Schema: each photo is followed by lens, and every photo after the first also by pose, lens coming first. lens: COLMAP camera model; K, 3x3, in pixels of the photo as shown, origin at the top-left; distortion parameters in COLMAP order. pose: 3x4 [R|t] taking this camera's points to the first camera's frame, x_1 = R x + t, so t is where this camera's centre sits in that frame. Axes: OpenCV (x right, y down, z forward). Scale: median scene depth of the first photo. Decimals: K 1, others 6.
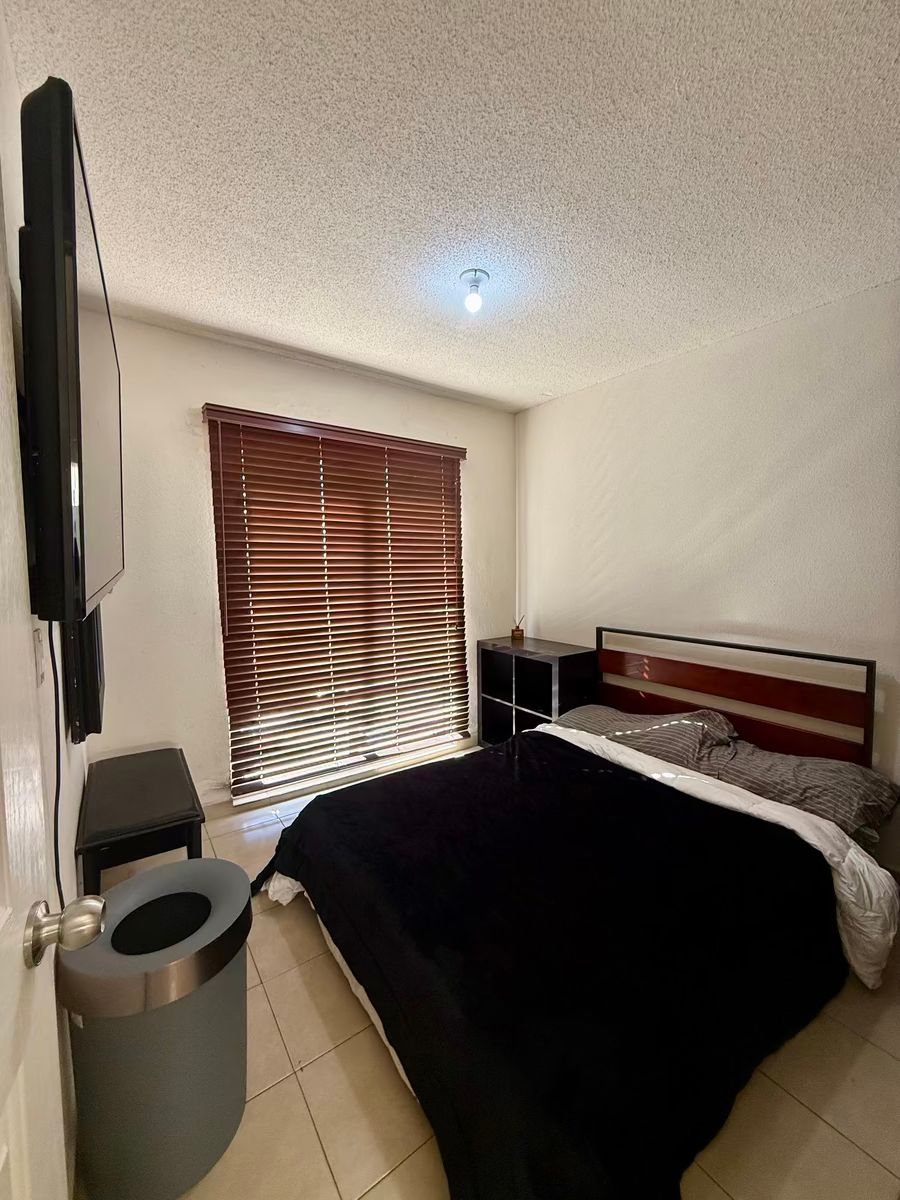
lens RADIAL K [[476.4, 0, 451.2], [0, 476.4, 593.0], [0, 0, 1]] dist [0.000635, 0.000026]
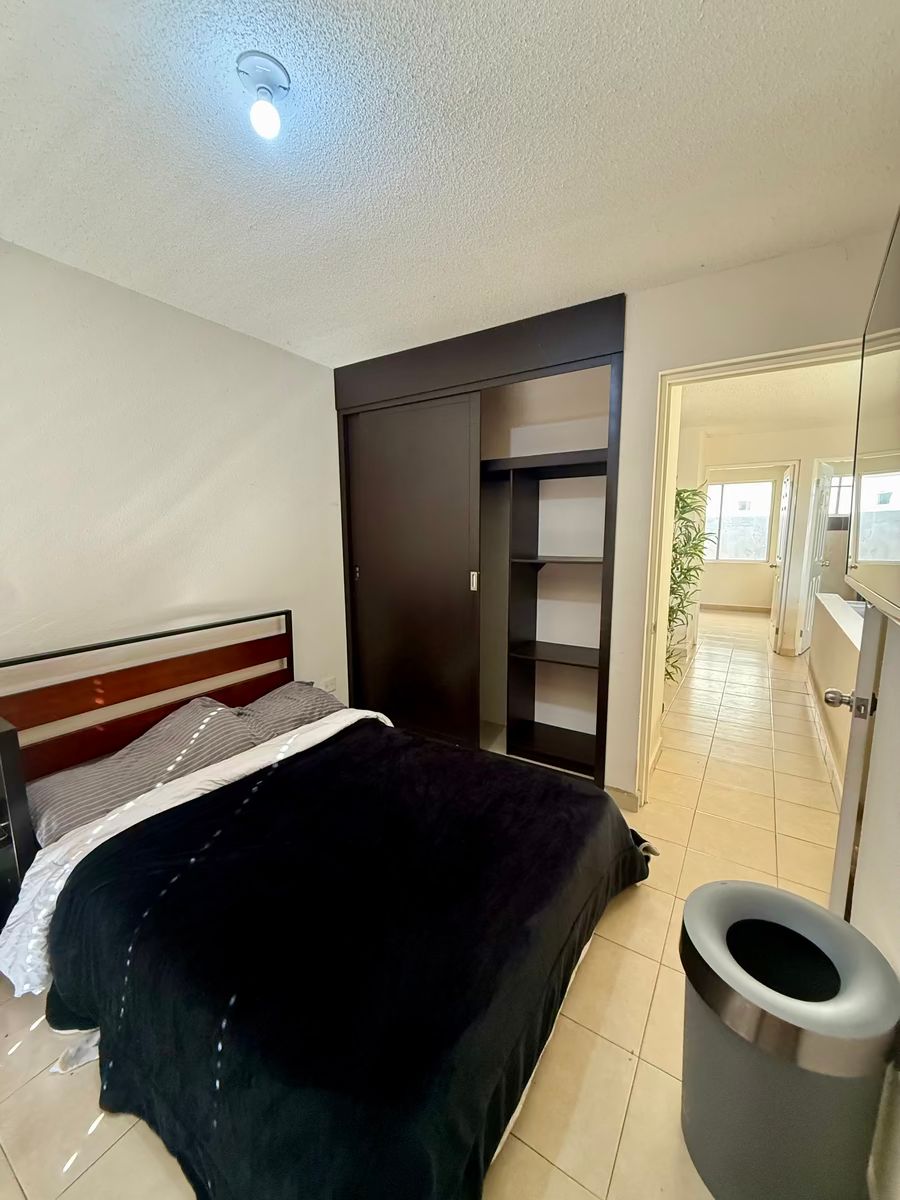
lens RADIAL K [[476.4, 0, 451.2], [0, 476.4, 602.1], [0, 0, 1]] dist [0.000635, 0.000026]
pose [[-0.375098, -0.130234, 0.917791, -0.576853], [0.065025, 0.983946, 0.166197, -0.082167], [-0.924702, 0.122019, -0.360608, 0.954270]]
